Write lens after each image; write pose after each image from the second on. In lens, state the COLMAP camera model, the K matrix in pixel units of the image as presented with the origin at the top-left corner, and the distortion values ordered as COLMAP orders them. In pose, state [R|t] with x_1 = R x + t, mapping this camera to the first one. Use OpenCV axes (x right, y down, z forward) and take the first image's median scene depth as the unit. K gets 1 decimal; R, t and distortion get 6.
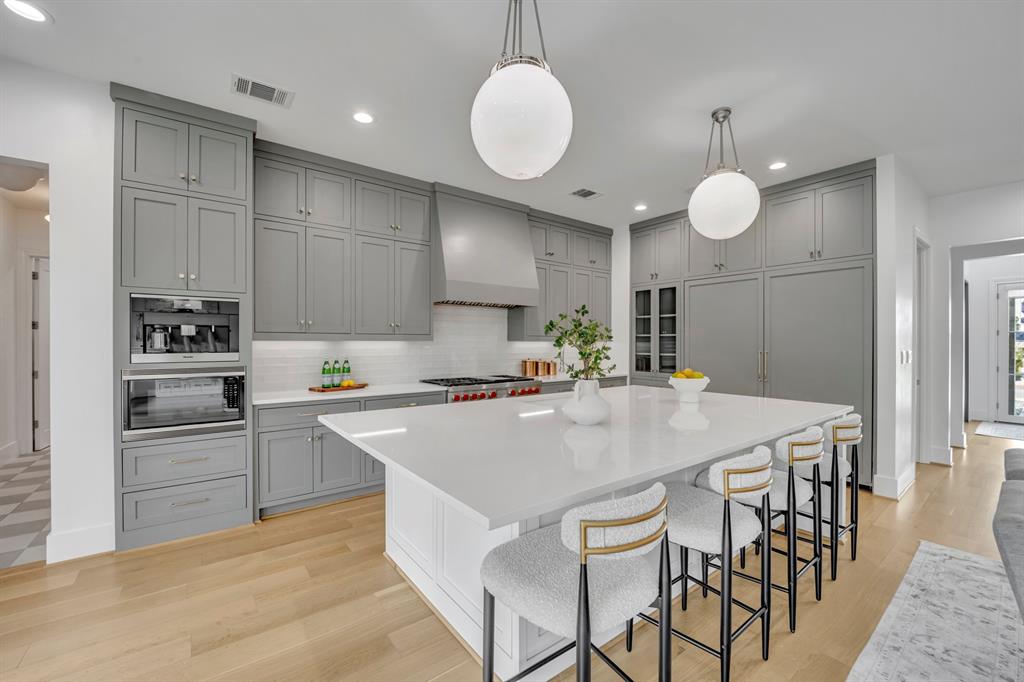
lens RADIAL K [[409.7, 0, 510.0], [0, 409.7, 344.7], [0, 0, 1]] dist [-0.016762, -0.001781]
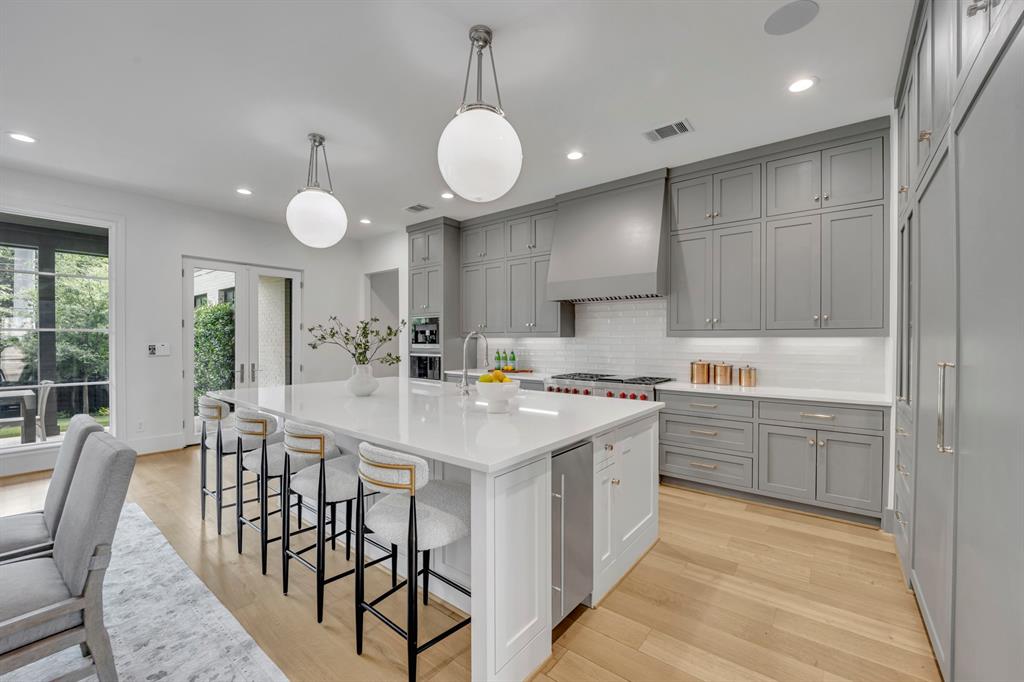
lens RADIAL K [[409.7, 0, 528.9], [0, 409.7, 344.0], [0, 0, 1]] dist [-0.016762, -0.001781]
pose [[0.268566, 0.007359, -0.963233, 0.930392], [-0.006342, 0.999963, 0.005872, 0.003906], [0.963240, 0.004532, 0.268602, 0.654967]]
